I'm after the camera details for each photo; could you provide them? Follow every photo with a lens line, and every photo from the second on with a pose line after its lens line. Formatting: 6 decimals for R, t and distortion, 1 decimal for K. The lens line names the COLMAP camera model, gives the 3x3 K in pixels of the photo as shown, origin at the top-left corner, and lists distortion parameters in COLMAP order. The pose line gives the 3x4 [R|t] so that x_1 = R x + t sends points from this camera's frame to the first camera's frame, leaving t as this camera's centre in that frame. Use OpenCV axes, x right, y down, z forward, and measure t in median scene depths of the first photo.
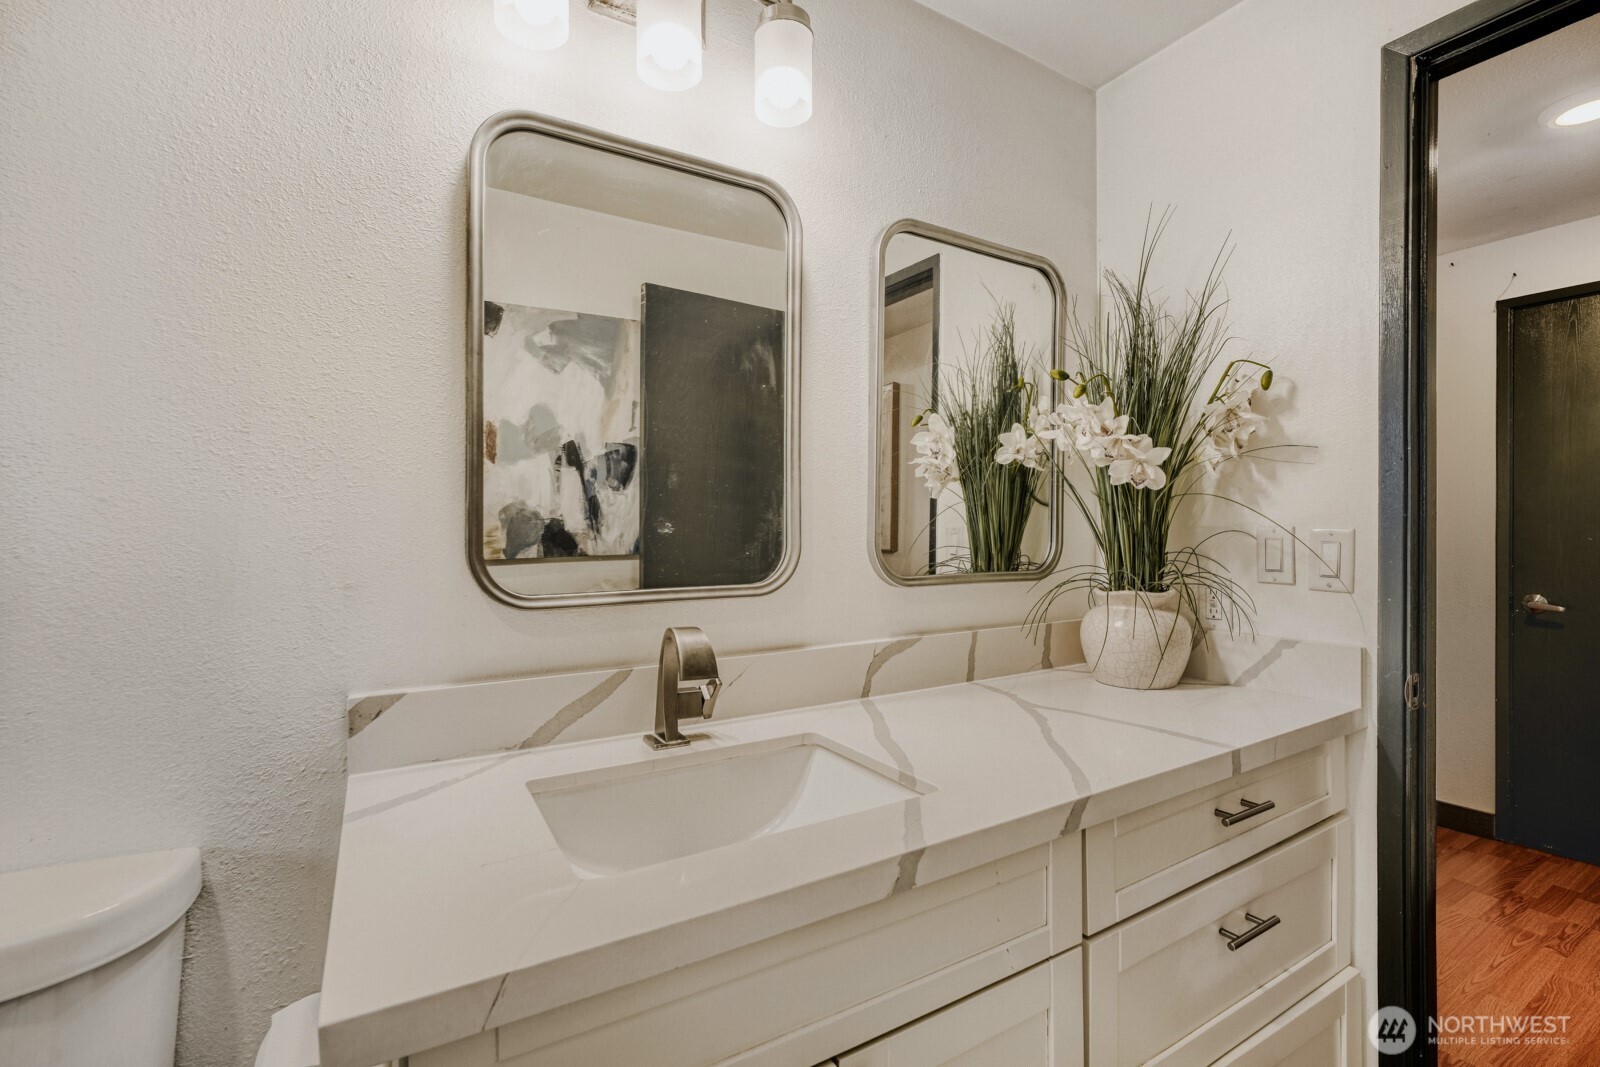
lens RADIAL K [[708.9, 0, 807.6], [0, 708.9, 541.8], [0, 0, 1]] dist [-0.004583, -0.000008]
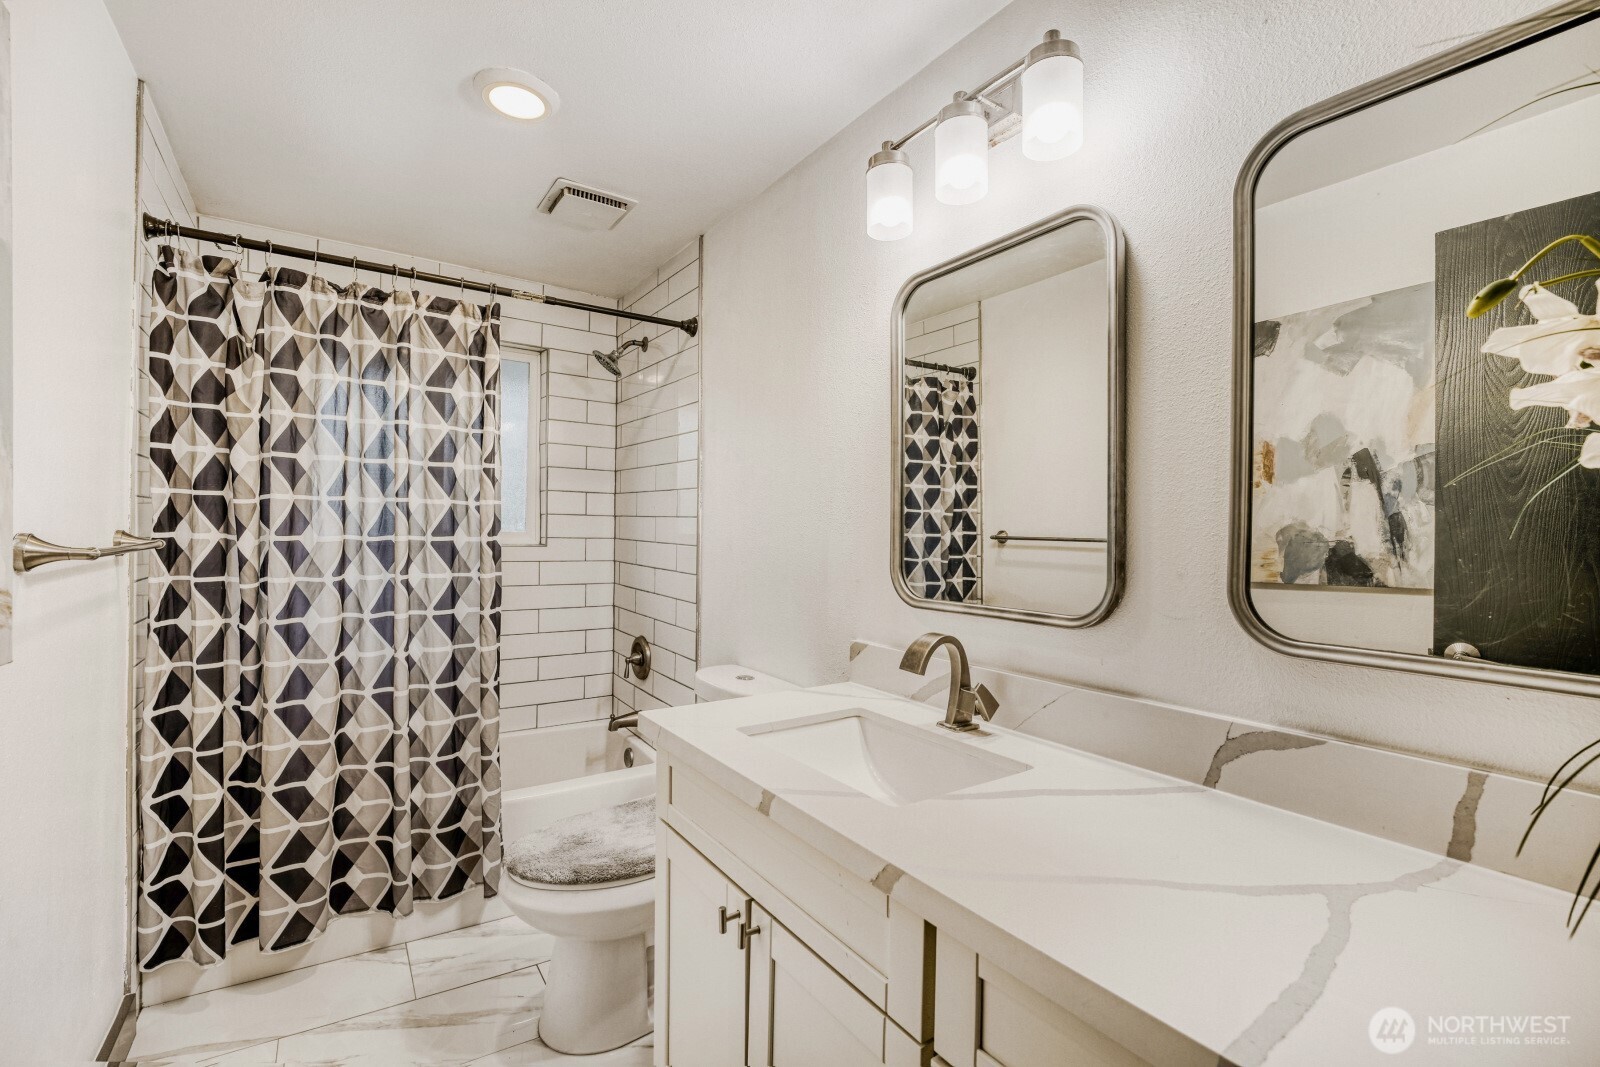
lens RADIAL K [[708.9, 0, 807.9], [0, 708.9, 528.4], [0, 0, 1]] dist [-0.004583, -0.000008]
pose [[0.049147, -0.003863, -0.998784, 0.487939], [-0.029317, 0.999556, -0.005309, -0.025082], [0.998361, 0.029542, 0.049012, 0.310053]]
